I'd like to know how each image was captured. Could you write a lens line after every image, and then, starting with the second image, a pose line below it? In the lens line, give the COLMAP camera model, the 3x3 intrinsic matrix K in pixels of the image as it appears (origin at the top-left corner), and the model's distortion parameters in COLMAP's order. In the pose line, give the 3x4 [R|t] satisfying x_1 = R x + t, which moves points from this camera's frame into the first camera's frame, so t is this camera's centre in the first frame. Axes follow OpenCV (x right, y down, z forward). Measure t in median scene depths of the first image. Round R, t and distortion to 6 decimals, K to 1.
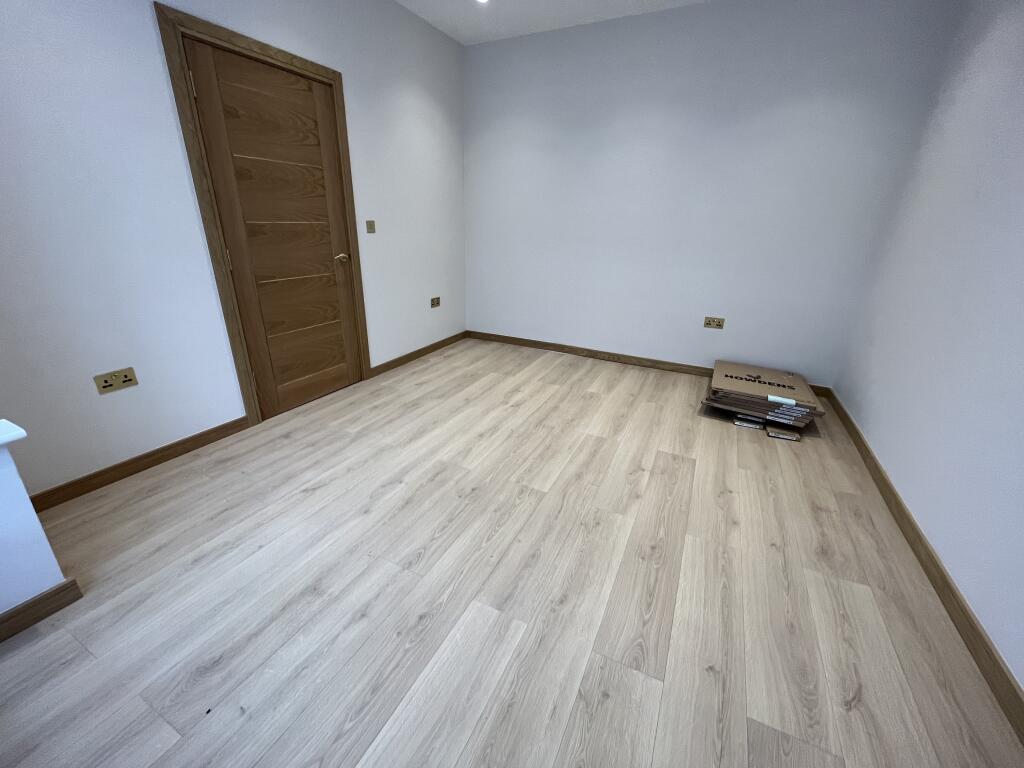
lens RADIAL K [[415.3, 0, 511.2], [0, 415.3, 382.5], [0, 0, 1]] dist [-0.004740, -0.000179]
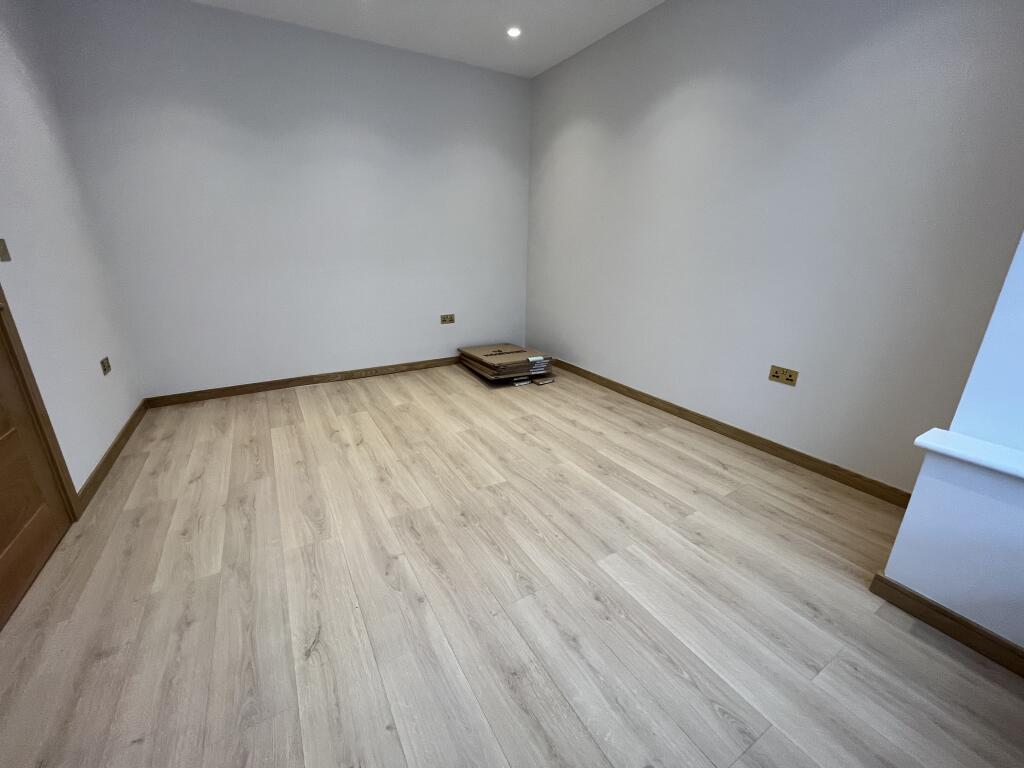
lens RADIAL K [[412.5, 0, 512.0], [0, 412.5, 384.0], [0, 0, 1]] dist [-0.013076, -0.000012]
pose [[0.543518, -0.289062, 0.788055, -0.538071], [0.312303, 0.941074, 0.129796, -0.086264], [-0.779137, 0.175565, 0.601766, 0.232845]]
